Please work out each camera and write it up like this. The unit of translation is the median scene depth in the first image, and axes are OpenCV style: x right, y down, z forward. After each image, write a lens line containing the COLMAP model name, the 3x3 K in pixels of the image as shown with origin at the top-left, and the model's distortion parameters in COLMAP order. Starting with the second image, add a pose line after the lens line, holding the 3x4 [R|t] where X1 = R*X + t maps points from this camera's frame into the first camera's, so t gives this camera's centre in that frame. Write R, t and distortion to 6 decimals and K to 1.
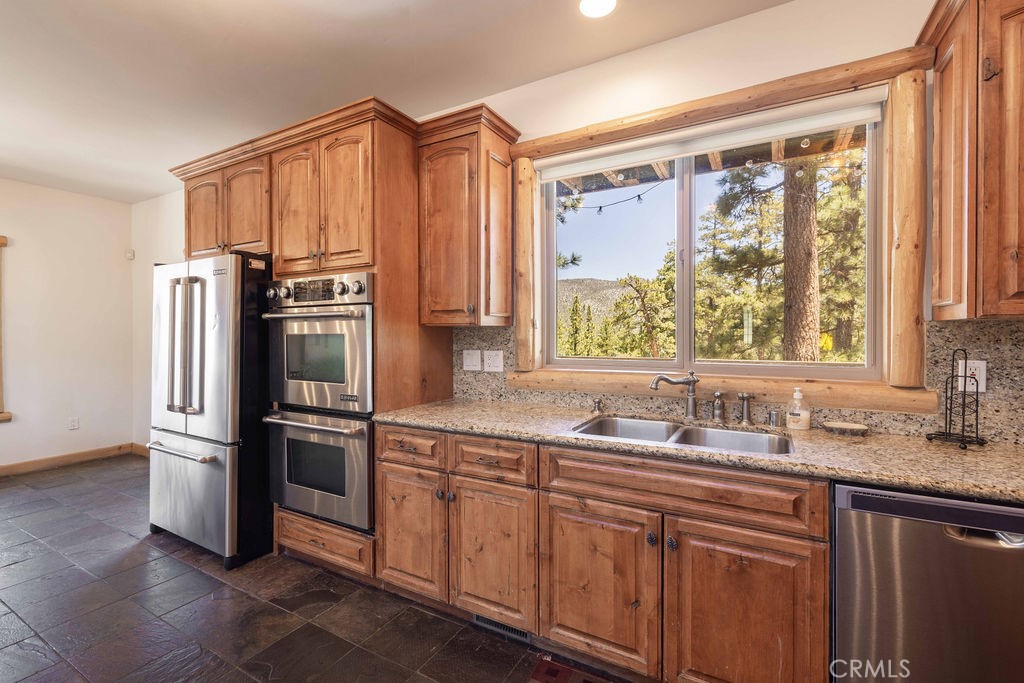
lens RADIAL K [[429.2, 0, 510.3], [0, 429.2, 332.4], [0, 0, 1]] dist [0.001136, 0.000079]
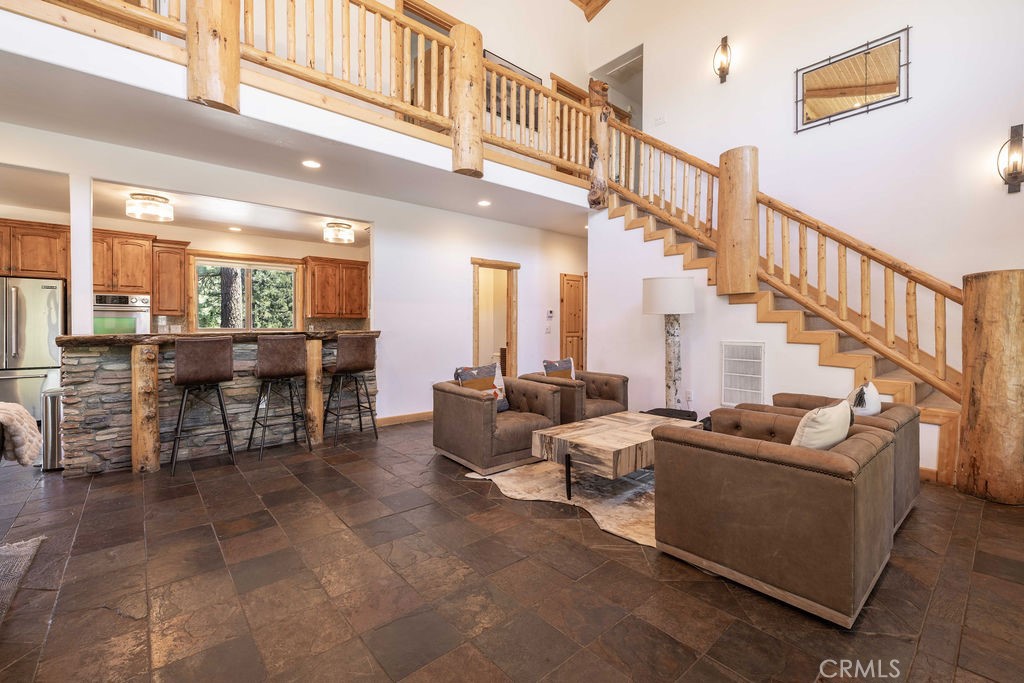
lens RADIAL K [[429.2, 0, 510.3], [0, 429.2, 332.4], [0, 0, 1]] dist [0.001136, 0.000079]
pose [[0.304657, -0.012930, 0.952374, -2.424420], [-0.009620, 0.999815, 0.016651, 0.031797], [-0.952414, -0.014235, 0.304476, -2.219639]]
